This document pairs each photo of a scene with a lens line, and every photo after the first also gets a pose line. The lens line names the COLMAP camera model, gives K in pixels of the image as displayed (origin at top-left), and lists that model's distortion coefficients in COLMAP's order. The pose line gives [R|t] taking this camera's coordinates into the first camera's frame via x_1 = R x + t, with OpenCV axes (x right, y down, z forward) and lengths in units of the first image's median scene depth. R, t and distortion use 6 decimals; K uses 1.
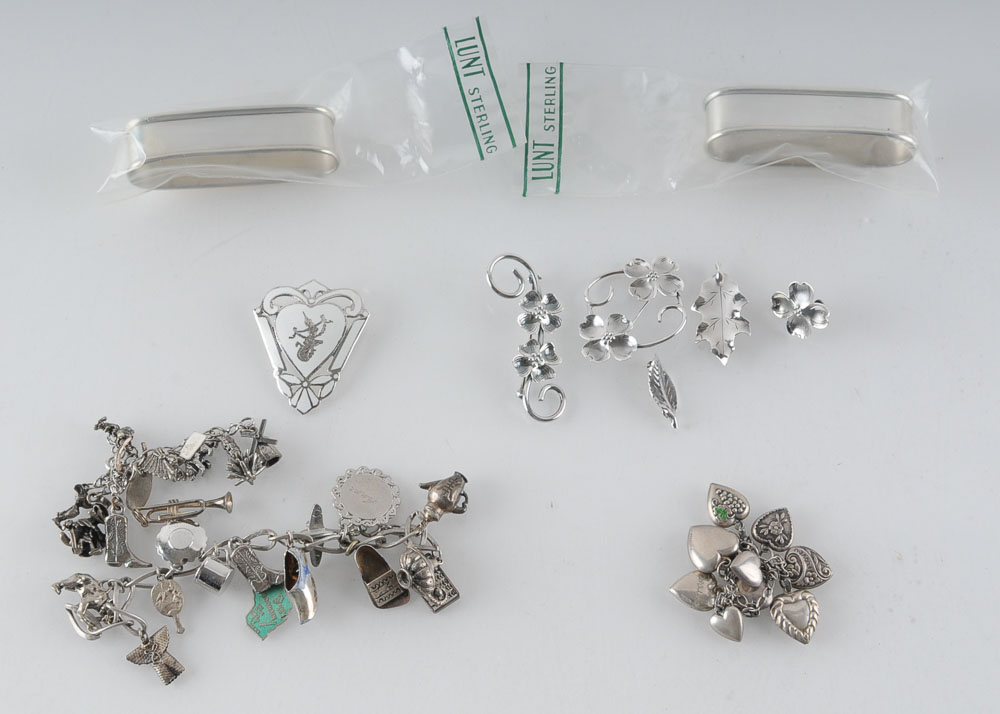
lens RADIAL K [[1748.7, 0, 500.0], [0, 1748.7, 357.0], [0, 0, 1]] dist [0.054564, 0.133913]
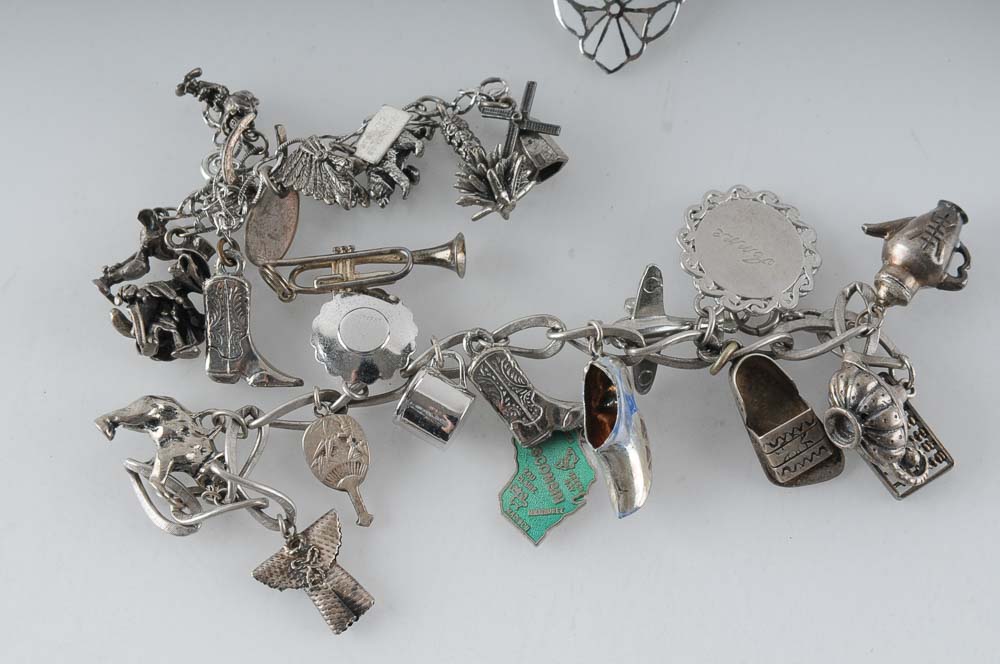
lens RADIAL K [[1904.2, 0, 500.0], [0, 1904.2, 332.0], [0, 0, 1]] dist [0.203554, -0.001671]
pose [[0.999391, 0.023446, -0.025851, -0.130977], [-0.019303, 0.988459, 0.150256, 0.025491], [0.029076, -0.149665, 0.988309, 0.486339]]
